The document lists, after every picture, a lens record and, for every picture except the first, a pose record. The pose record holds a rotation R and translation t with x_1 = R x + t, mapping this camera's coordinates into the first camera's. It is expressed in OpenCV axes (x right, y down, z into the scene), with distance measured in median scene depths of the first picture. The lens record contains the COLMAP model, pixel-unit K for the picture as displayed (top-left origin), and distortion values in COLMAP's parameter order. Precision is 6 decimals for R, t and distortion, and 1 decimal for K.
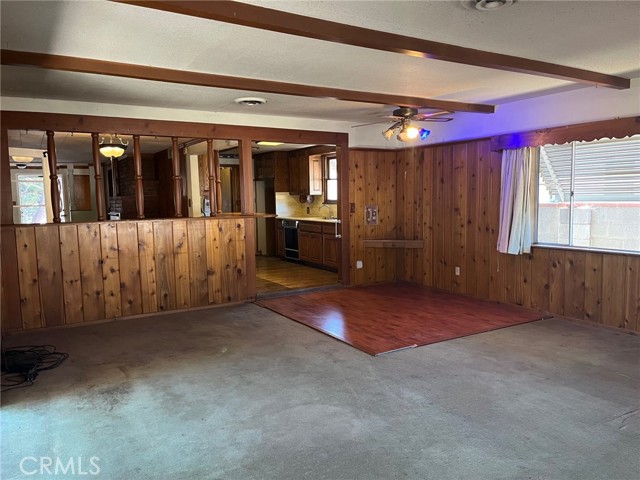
lens RADIAL K [[488.5, 0, 320.6], [0, 488.5, 241.9], [0, 0, 1]] dist [0.061948, -0.093935]
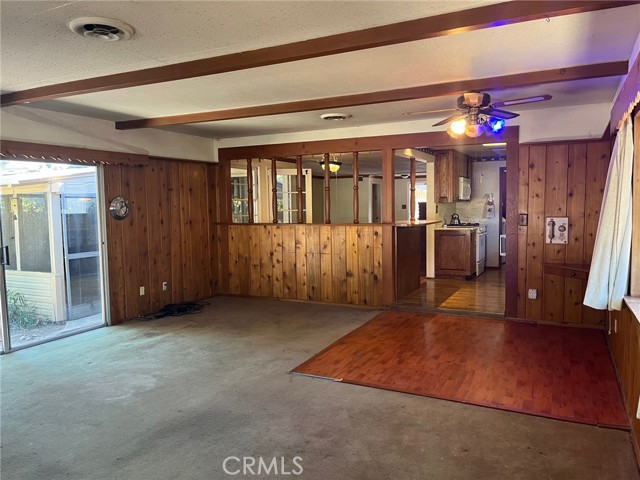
lens RADIAL K [[488.5, 0, 321.6], [0, 488.5, 238.6], [0, 0, 1]] dist [0.061948, -0.093935]
pose [[0.536576, 0.069220, -0.841008, 0.727215], [-0.075891, 0.996550, 0.033602, -0.054334], [0.840432, 0.045795, 0.539978, 0.397653]]
